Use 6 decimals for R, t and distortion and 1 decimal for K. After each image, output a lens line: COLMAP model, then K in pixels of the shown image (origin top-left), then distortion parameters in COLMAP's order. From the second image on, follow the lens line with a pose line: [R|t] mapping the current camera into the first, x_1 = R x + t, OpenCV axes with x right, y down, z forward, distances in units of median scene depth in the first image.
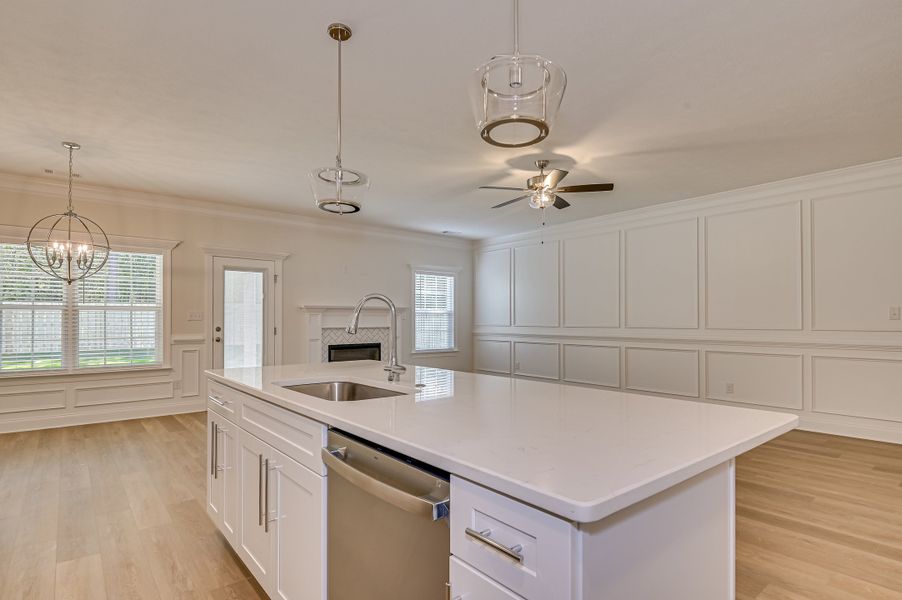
lens RADIAL K [[468.8, 0, 443.0], [0, 468.8, 318.5], [0, 0, 1]] dist [0.004103, -0.005904]
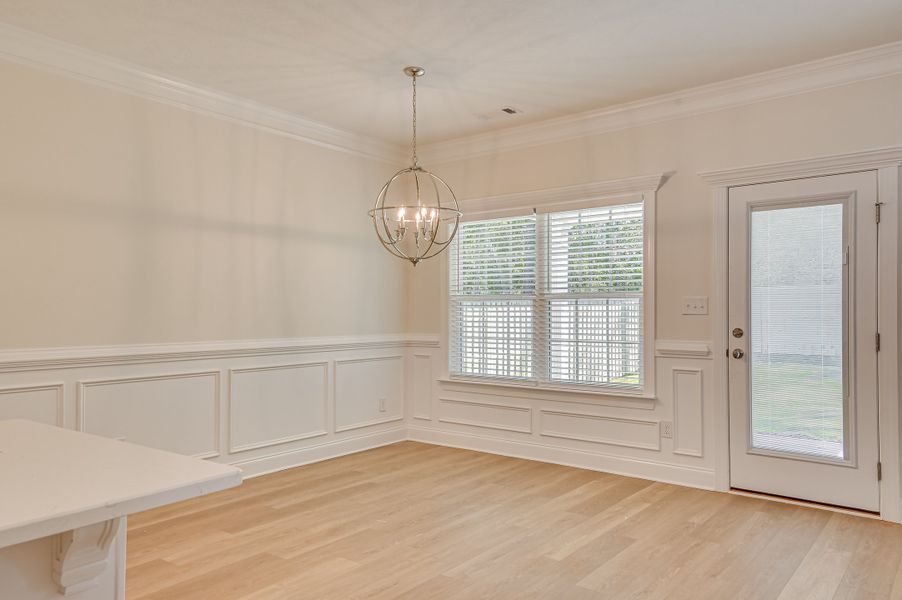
lens RADIAL K [[646.5, 0, 449.4], [0, 646.5, 305.6], [0, 0, 1]] dist [0.078247, -0.007091]
pose [[0.227951, -0.006996, -0.973648, 0.129677], [0.002960, 0.999975, -0.006492, -0.002334], [0.973668, -0.001403, 0.227965, 0.551591]]
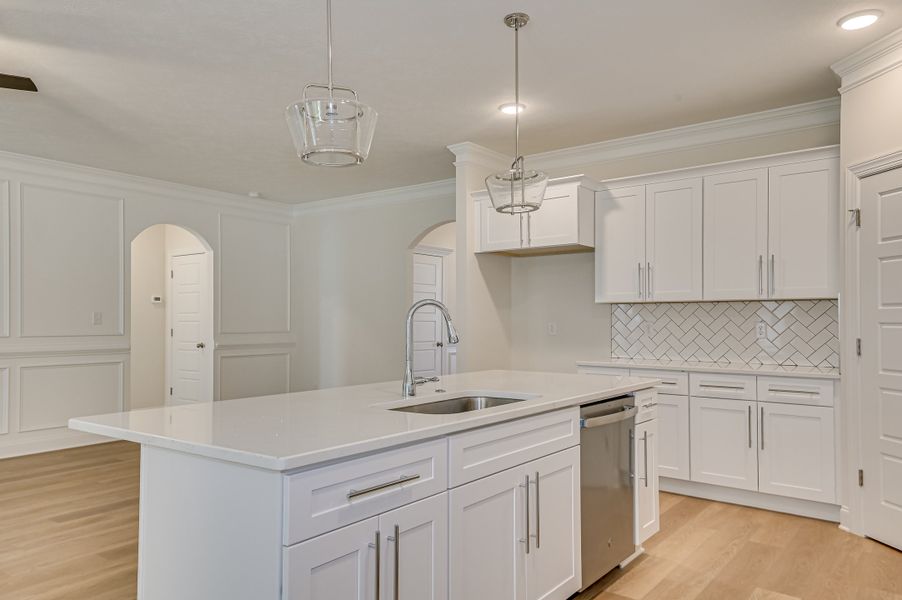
lens RADIAL K [[646.5, 0, 457.7], [0, 646.5, 317.5], [0, 0, 1]] dist [0.078247, -0.007091]
pose [[-0.252980, 0.005246, 0.967457, -0.473424], [-0.000330, 0.999985, -0.005509, -0.002634], [-0.967471, -0.001713, -0.252975, 0.434449]]
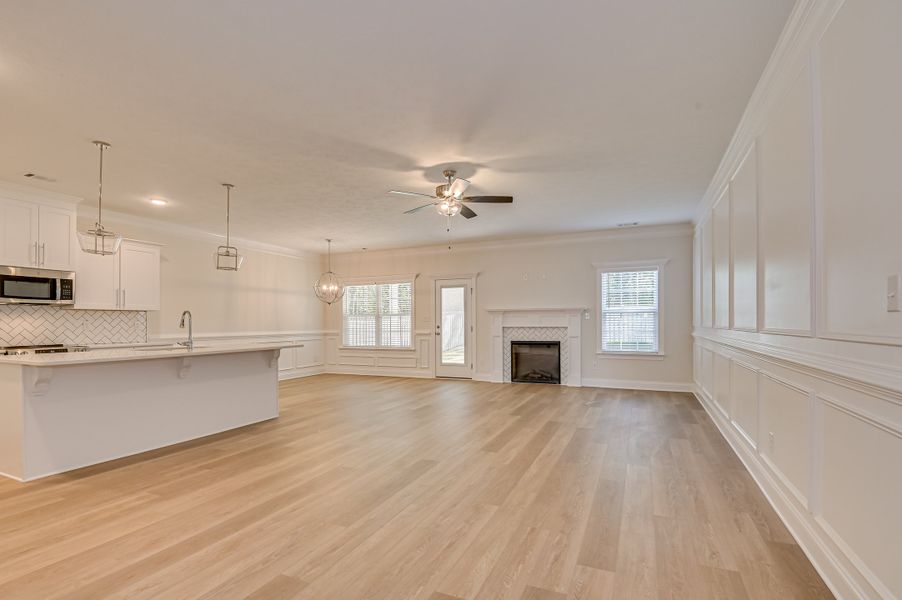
lens RADIAL K [[424.4, 0, 459.1], [0, 424.4, 321.6], [0, 0, 1]] dist [-0.022432, -0.005439]
pose [[0.464748, -0.003430, -0.885436, 0.794932], [0.007022, 0.999975, -0.000189, 0.006070], [0.885415, -0.006130, 0.464761, 0.419879]]
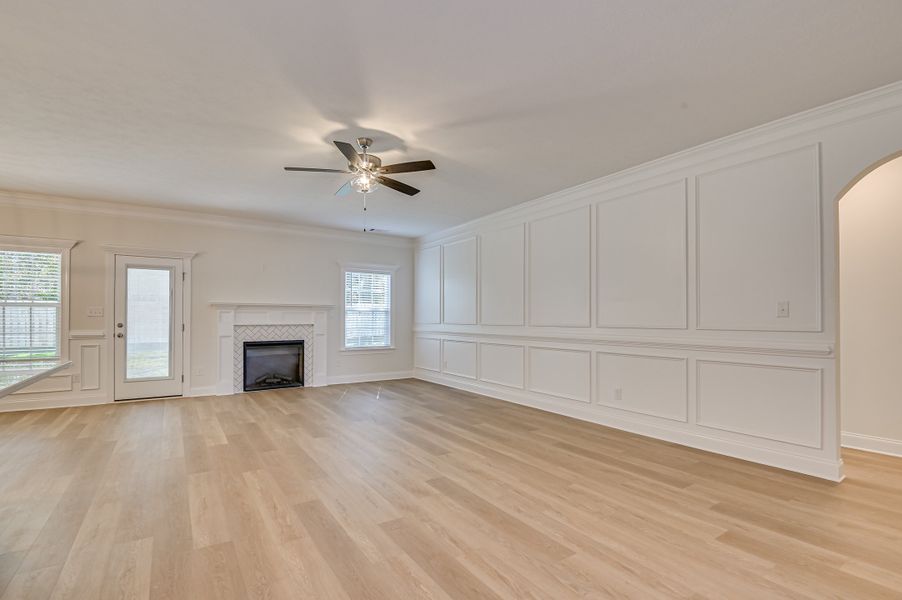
lens RADIAL K [[421.3, 0, 445.5], [0, 421.3, 317.1], [0, 0, 1]] dist [-0.009513, -0.009987]
pose [[0.995125, 0.002570, -0.098587, 0.328893], [-0.002740, 0.999995, -0.001595, 0.004249], [0.098582, 0.001857, 0.995127, 0.158330]]
